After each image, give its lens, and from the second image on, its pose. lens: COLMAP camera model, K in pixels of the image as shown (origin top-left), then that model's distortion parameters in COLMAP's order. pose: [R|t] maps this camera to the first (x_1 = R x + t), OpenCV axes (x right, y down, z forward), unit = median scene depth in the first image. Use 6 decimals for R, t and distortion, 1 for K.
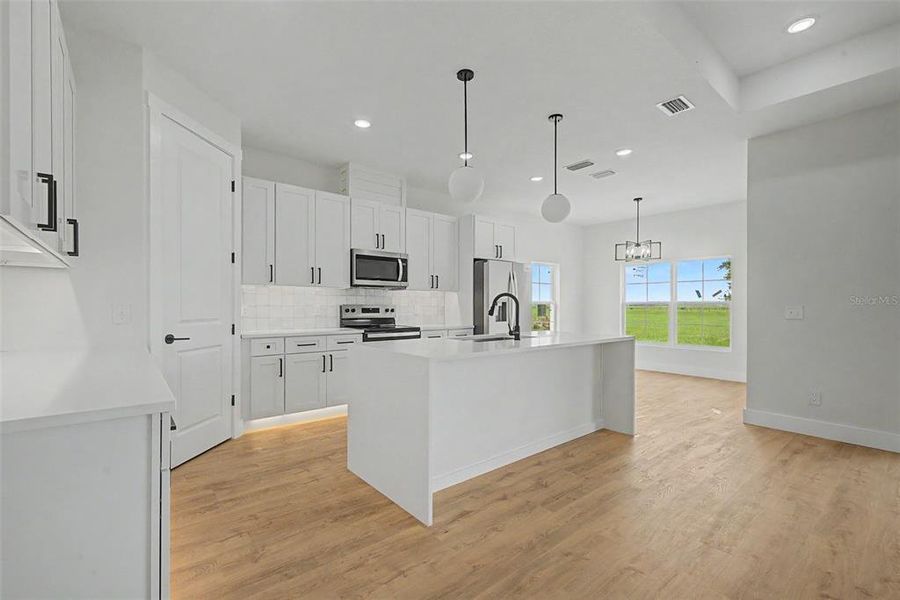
lens RADIAL K [[392.3, 0, 449.4], [0, 392.3, 303.2], [0, 0, 1]] dist [-0.002459, 0.000005]
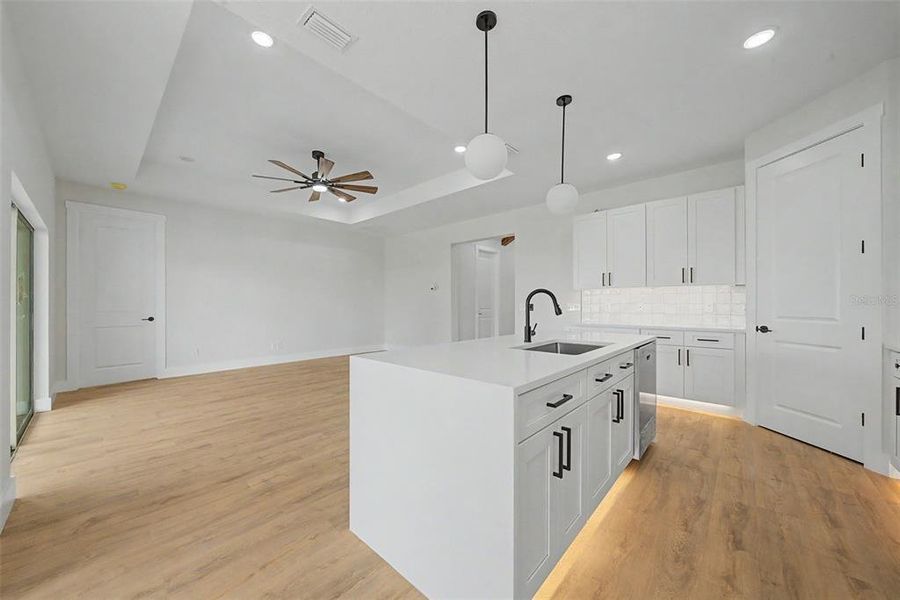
lens RADIAL K [[315.0, 0, 455.0], [0, 315.0, 304.6], [0, 0, 1]] dist [-0.005631, 0.000997]
pose [[-0.992702, 0.001296, -0.120586, 0.265439], [0.001821, 0.999989, -0.004242, 0.005873], [0.120579, -0.004430, -0.992694, 1.098343]]
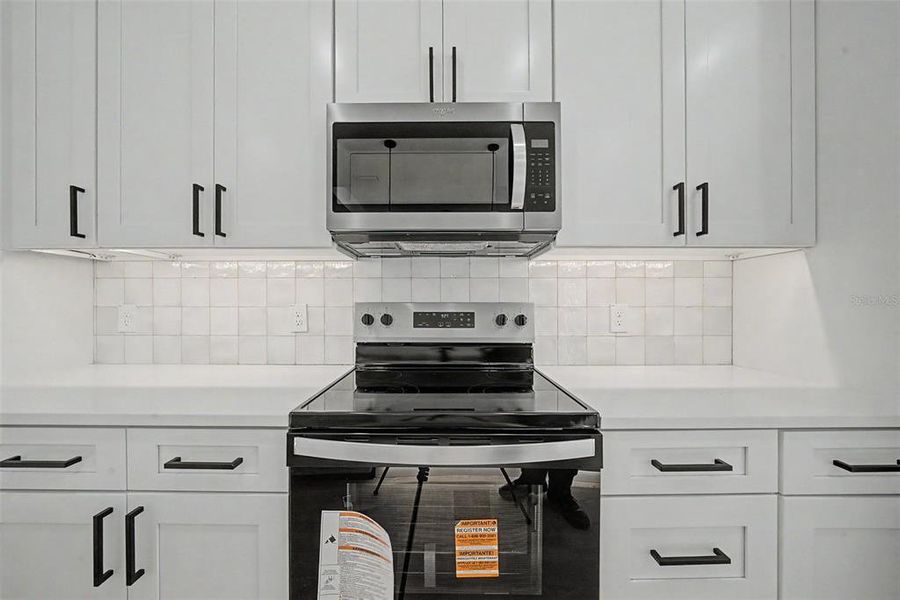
lens RADIAL K [[315.0, 0, 444.7], [0, 315.0, 306.1], [0, 0, 1]] dist [-0.005631, 0.000997]
pose [[0.759251, 0.003123, -0.650791, -0.029678], [0.005553, 0.999921, 0.011276, 0.004037], [0.650775, -0.012175, 0.759173, 0.828013]]
